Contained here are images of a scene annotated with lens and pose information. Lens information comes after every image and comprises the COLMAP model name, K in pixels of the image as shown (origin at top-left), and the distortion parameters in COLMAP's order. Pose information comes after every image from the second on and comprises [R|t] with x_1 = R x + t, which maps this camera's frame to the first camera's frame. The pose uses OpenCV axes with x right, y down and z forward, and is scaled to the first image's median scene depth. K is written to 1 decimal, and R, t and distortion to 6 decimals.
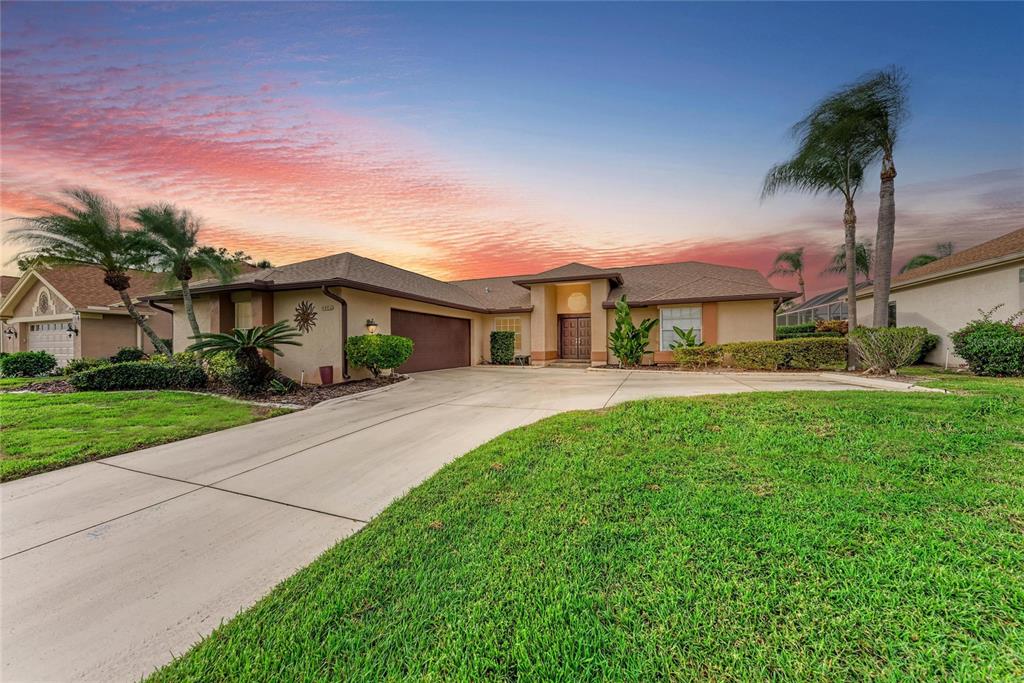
lens RADIAL K [[352.9, 0, 515.2], [0, 352.9, 343.5], [0, 0, 1]] dist [0.012269, -0.002929]
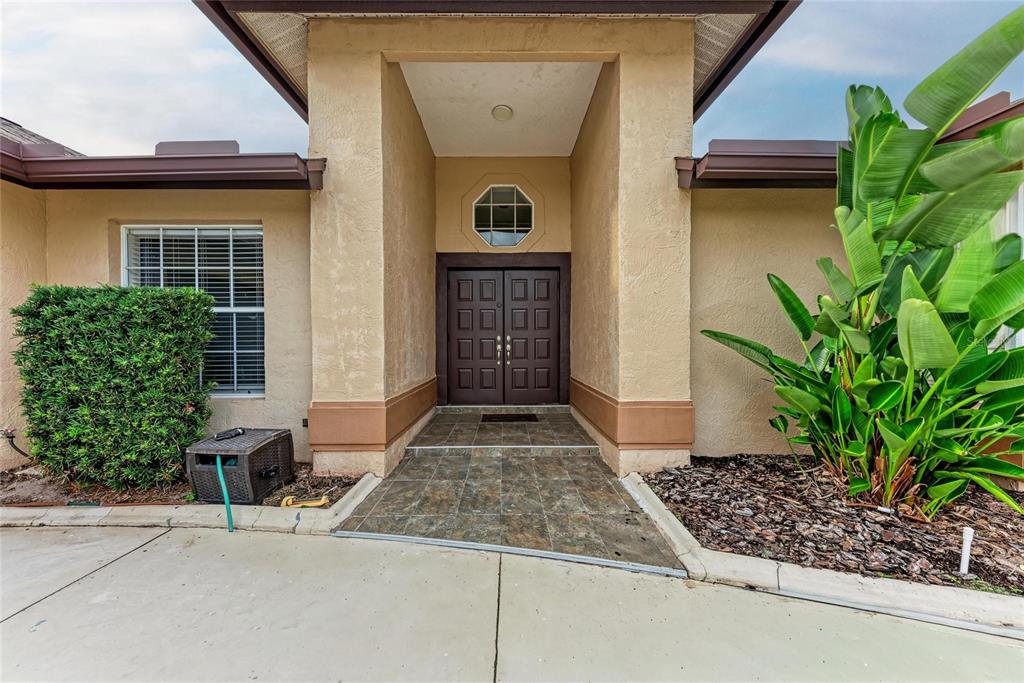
lens RADIAL K [[352.9, 0, 507.3], [0, 352.9, 344.3], [0, 0, 1]] dist [0.012269, -0.002929]
pose [[0.934736, 0.000953, 0.355341, 0.095853], [-0.006886, 0.999857, 0.015433, -0.016564], [-0.355276, -0.016873, 0.934609, 0.986815]]
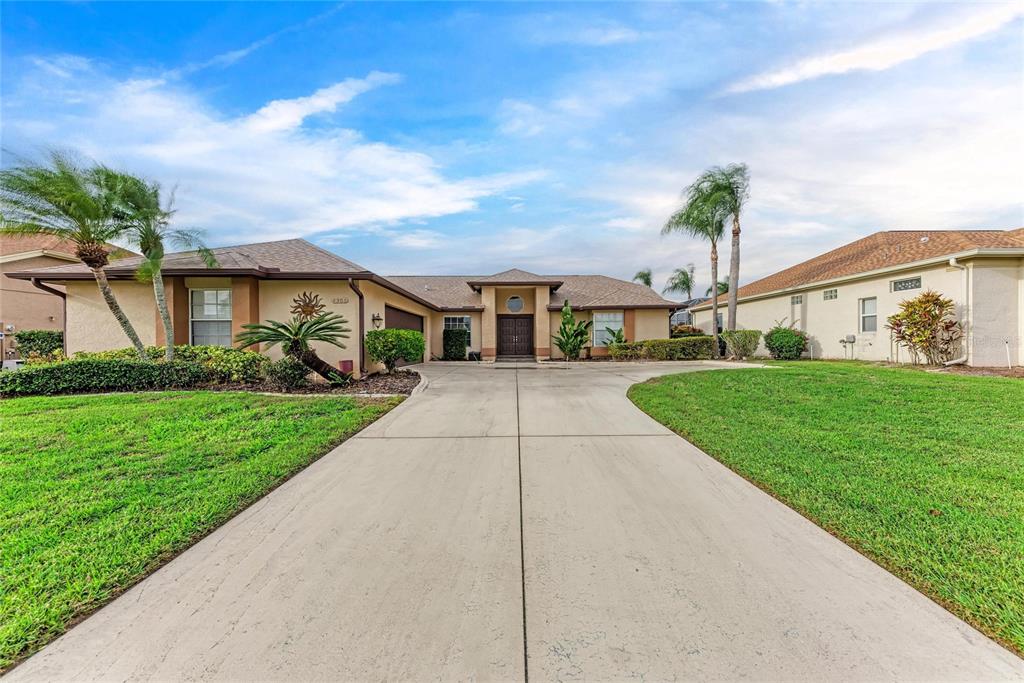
lens RADIAL K [[352.9, 0, 517.7], [0, 352.9, 344.6], [0, 0, 1]] dist [0.012269, -0.002929]
pose [[0.928885, 0.000987, 0.370366, -0.321848], [-0.001656, 0.999998, 0.001489, 0.012768], [-0.370364, -0.001996, 0.928885, -0.061678]]
